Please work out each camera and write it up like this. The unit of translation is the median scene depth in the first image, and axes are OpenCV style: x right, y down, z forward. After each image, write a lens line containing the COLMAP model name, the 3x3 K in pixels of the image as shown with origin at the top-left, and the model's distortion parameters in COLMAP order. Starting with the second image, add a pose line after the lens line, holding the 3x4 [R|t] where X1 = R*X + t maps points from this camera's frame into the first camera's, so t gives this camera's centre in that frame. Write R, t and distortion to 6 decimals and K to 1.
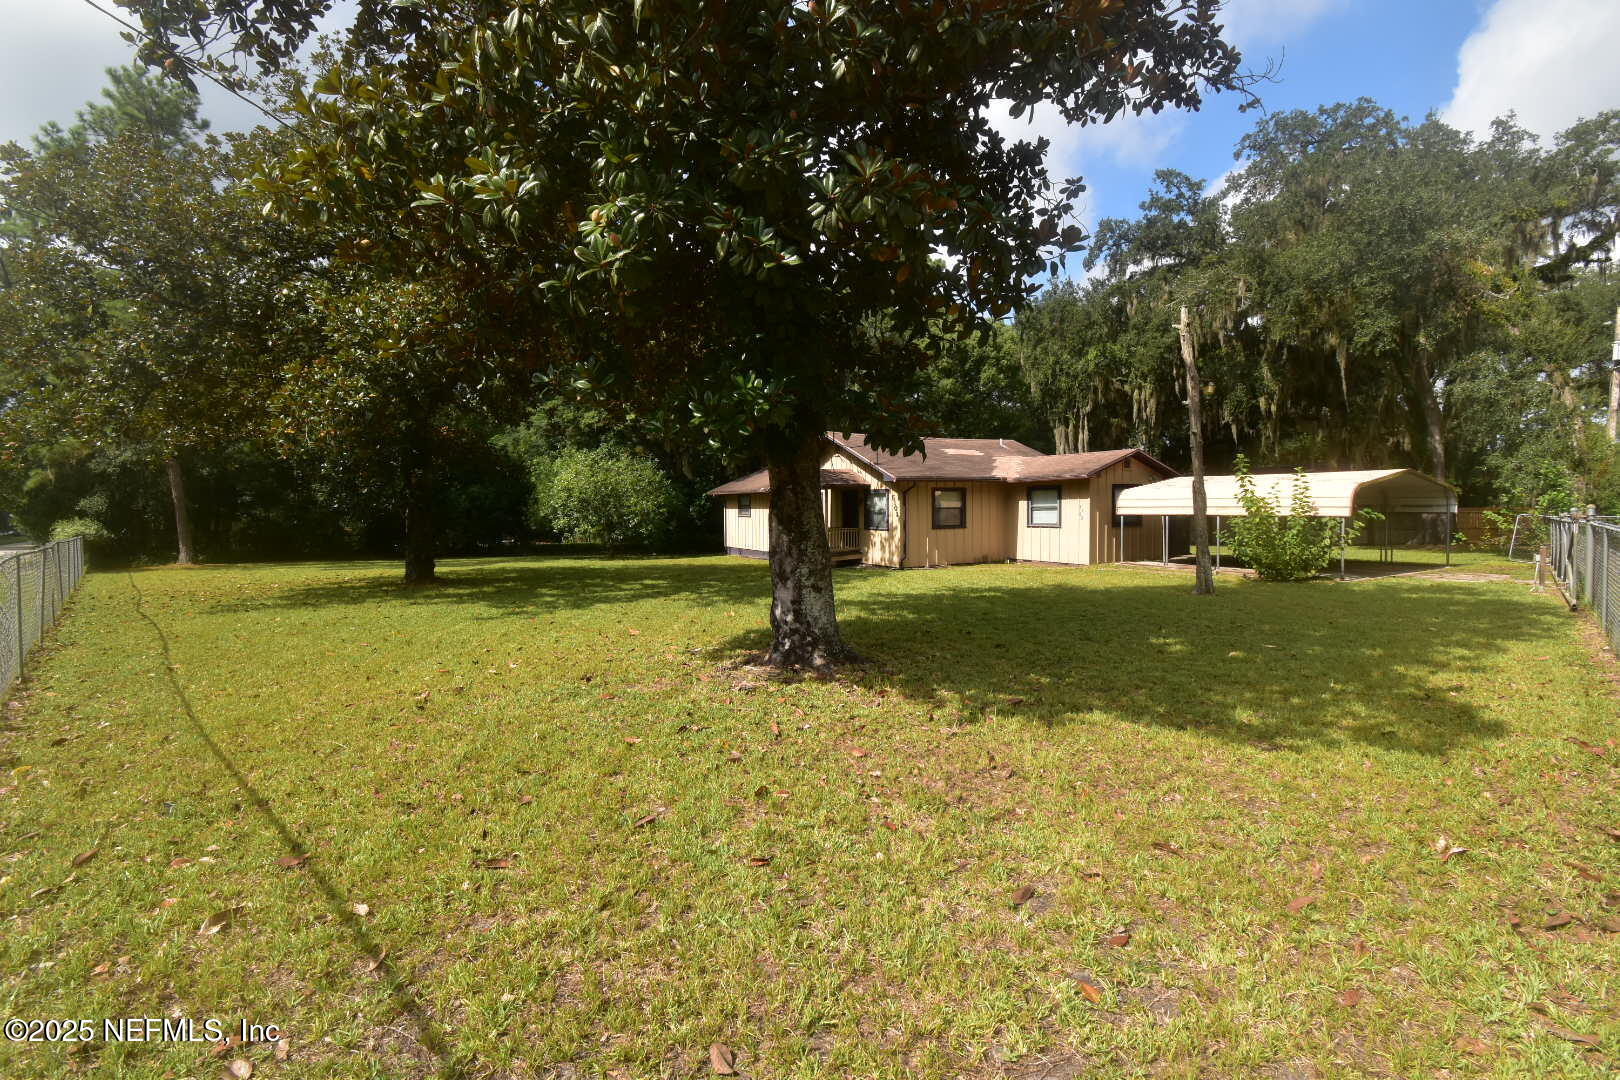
lens RADIAL K [[725.7, 0, 810.0], [0, 725.7, 540.0], [0, 0, 1]] dist [-0.009155, -0.000322]
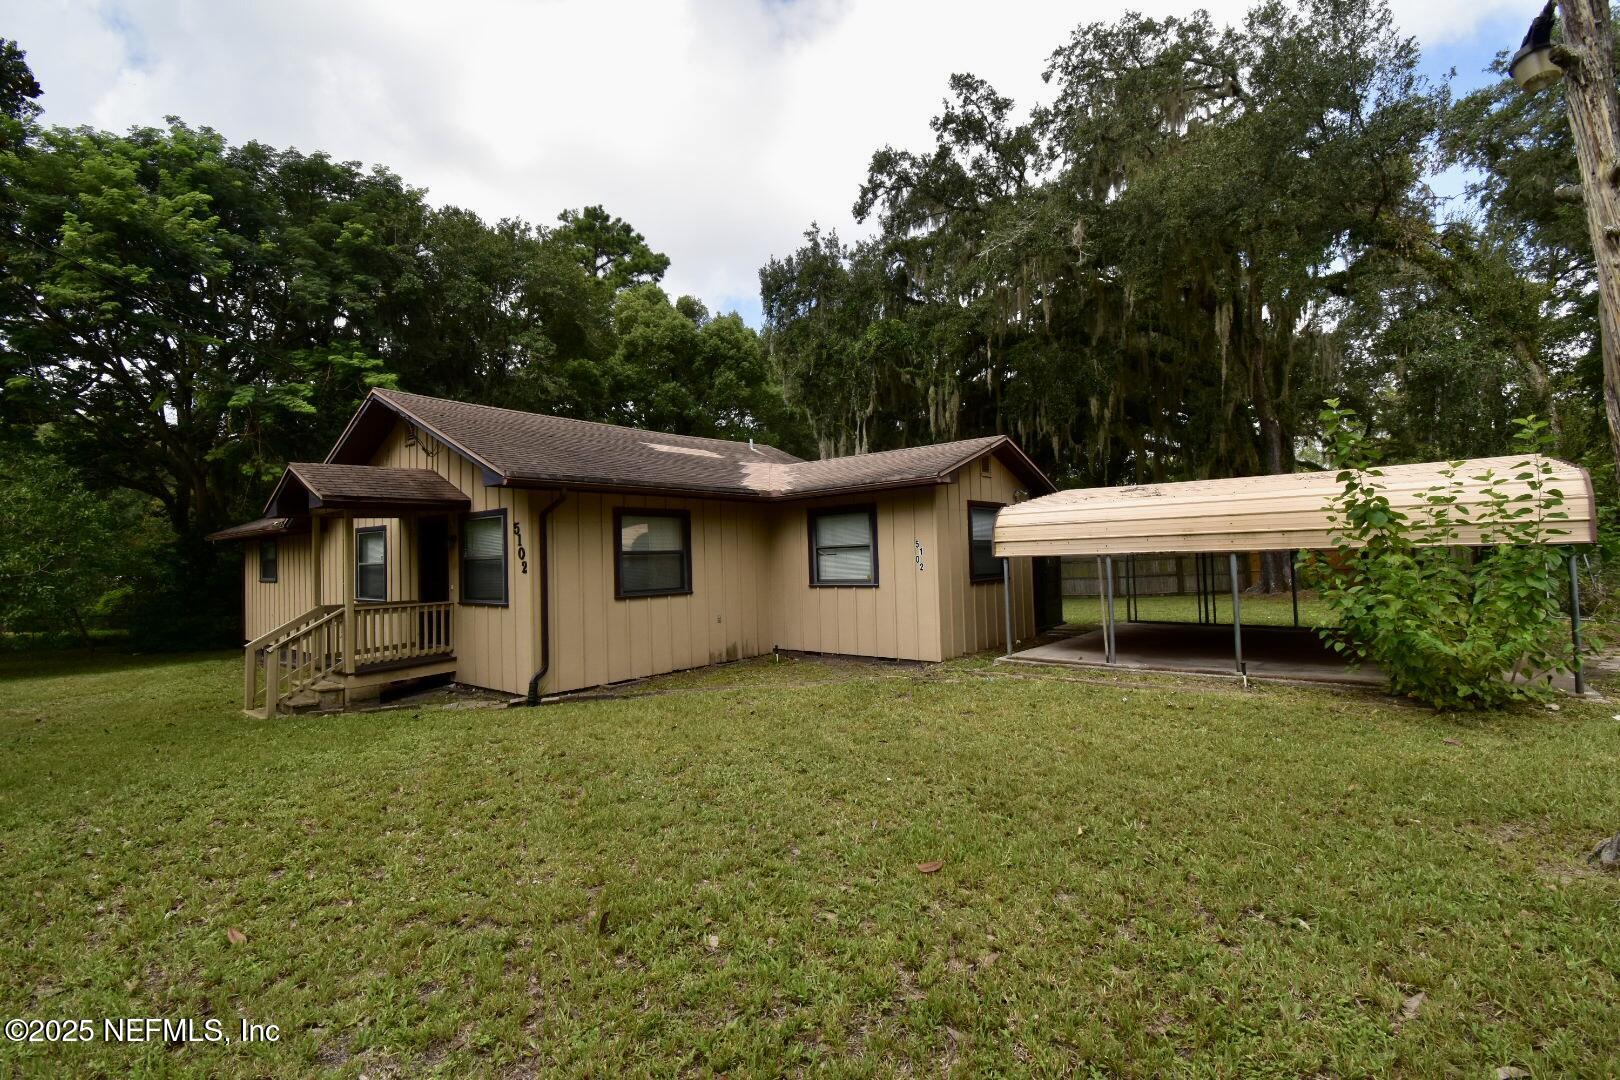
lens RADIAL K [[725.7, 0, 810.0], [0, 725.7, 540.0], [0, 0, 1]] dist [-0.009155, -0.000322]
pose [[0.937336, -0.009052, 0.348309, 0.120163], [0.036317, 0.996756, -0.071828, -0.014233], [-0.346529, 0.079977, 0.934624, 0.518152]]
